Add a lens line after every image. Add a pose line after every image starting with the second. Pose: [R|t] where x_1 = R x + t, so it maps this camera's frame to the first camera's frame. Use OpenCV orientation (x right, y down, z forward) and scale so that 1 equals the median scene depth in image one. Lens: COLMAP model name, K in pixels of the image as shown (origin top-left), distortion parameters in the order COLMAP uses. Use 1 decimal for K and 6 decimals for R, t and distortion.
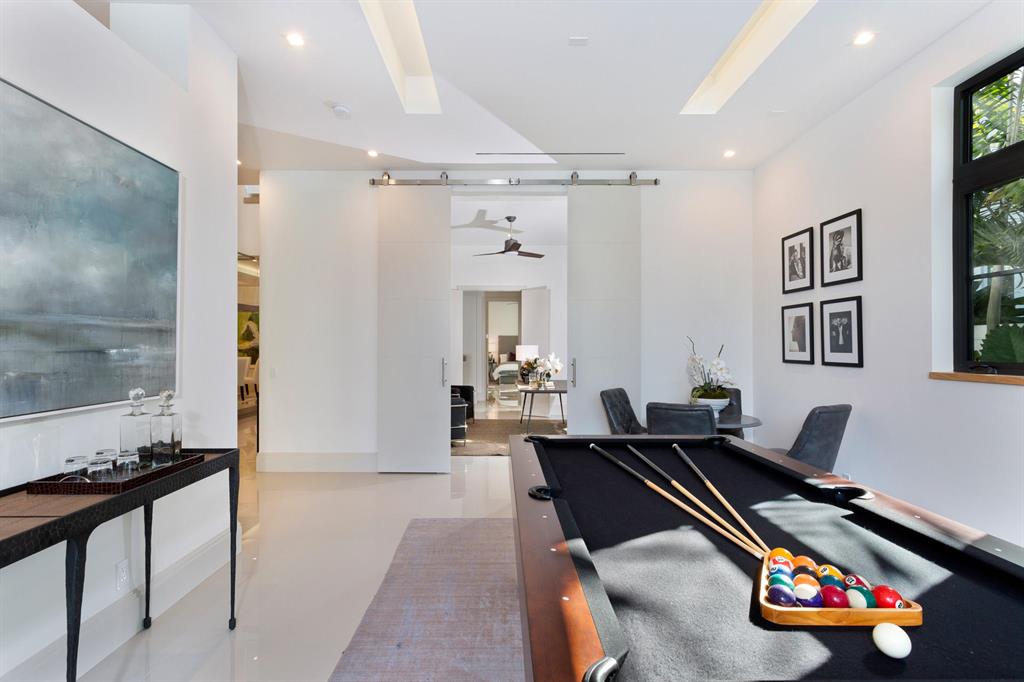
lens RADIAL K [[508.9, 0, 512.0], [0, 508.9, 332.5], [0, 0, 1]] dist [0.003008, -0.000498]
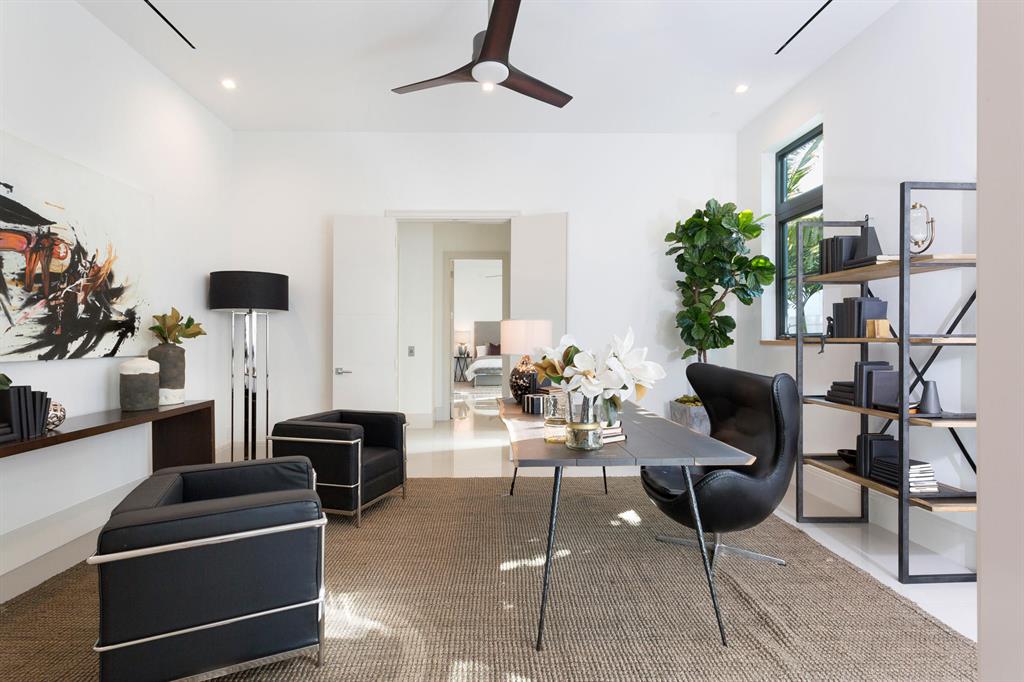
lens RADIAL K [[508.9, 0, 513.5], [0, 508.9, 333.0], [0, 0, 1]] dist [0.003008, -0.000498]
pose [[0.999196, 0.003792, 0.039914, 0.001064], [-0.004327, 0.999902, 0.013325, 0.015294], [-0.039860, -0.013487, 0.999114, 0.278692]]
